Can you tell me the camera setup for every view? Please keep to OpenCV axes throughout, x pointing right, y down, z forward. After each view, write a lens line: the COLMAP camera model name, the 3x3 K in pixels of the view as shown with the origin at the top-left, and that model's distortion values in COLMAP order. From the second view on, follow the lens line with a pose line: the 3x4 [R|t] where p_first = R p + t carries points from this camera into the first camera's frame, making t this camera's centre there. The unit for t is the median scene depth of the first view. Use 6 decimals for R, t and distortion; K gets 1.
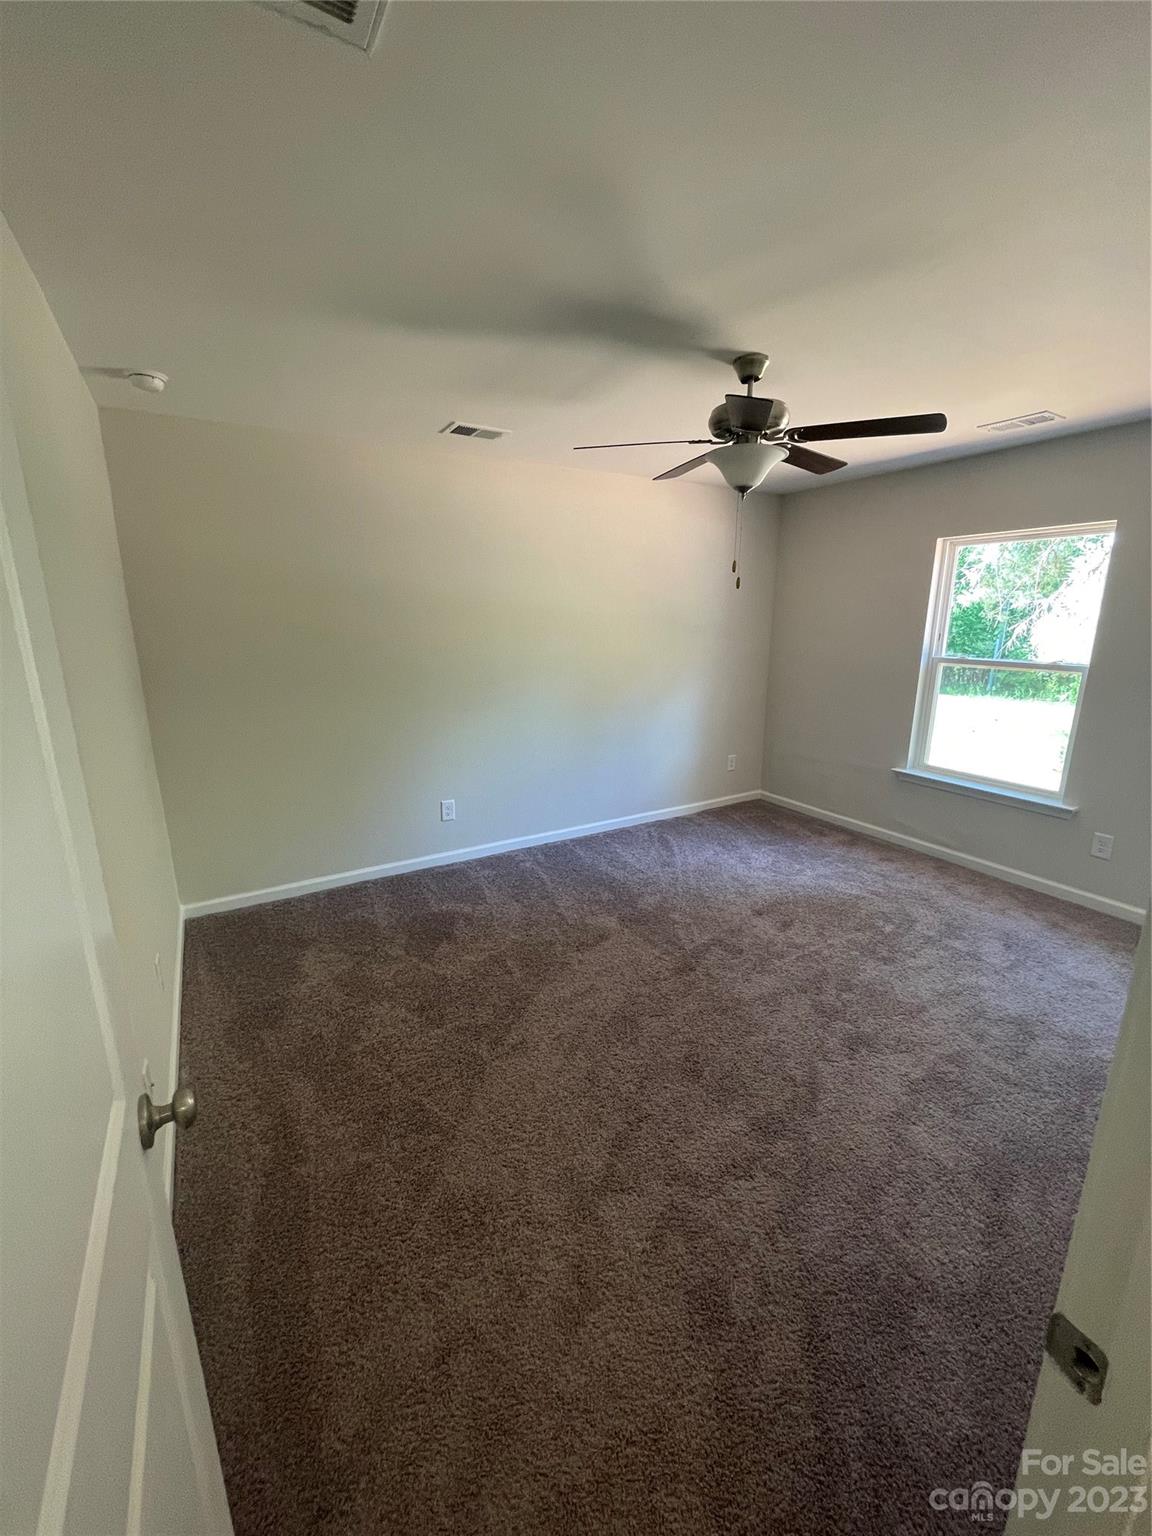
lens RADIAL K [[621.8, 0, 576.0], [0, 621.8, 768.0], [0, 0, 1]] dist [0.002428, 0.000123]
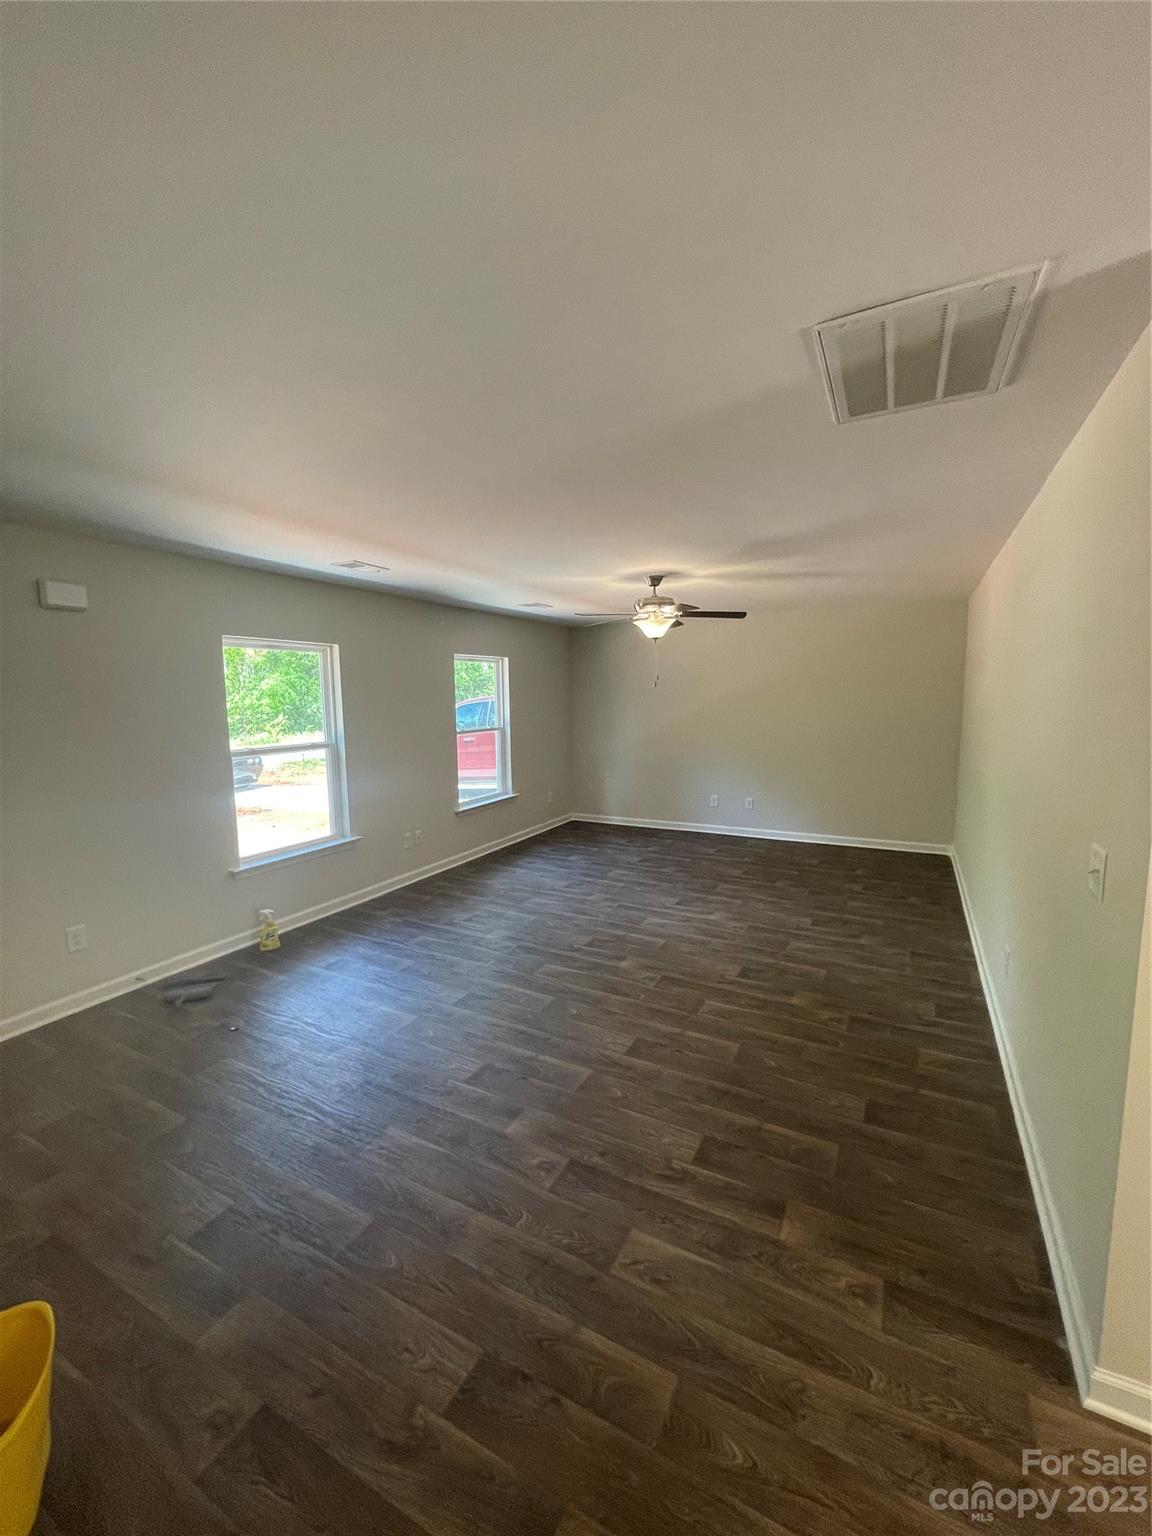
lens RADIAL K [[621.8, 0, 576.0], [0, 621.8, 768.0], [0, 0, 1]] dist [0.002428, 0.000123]
pose [[-0.529962, -0.087379, 0.843508, -0.656689], [0.226409, 0.943992, 0.240037, -0.315085], [-0.817239, 0.318188, -0.480496, 1.218066]]
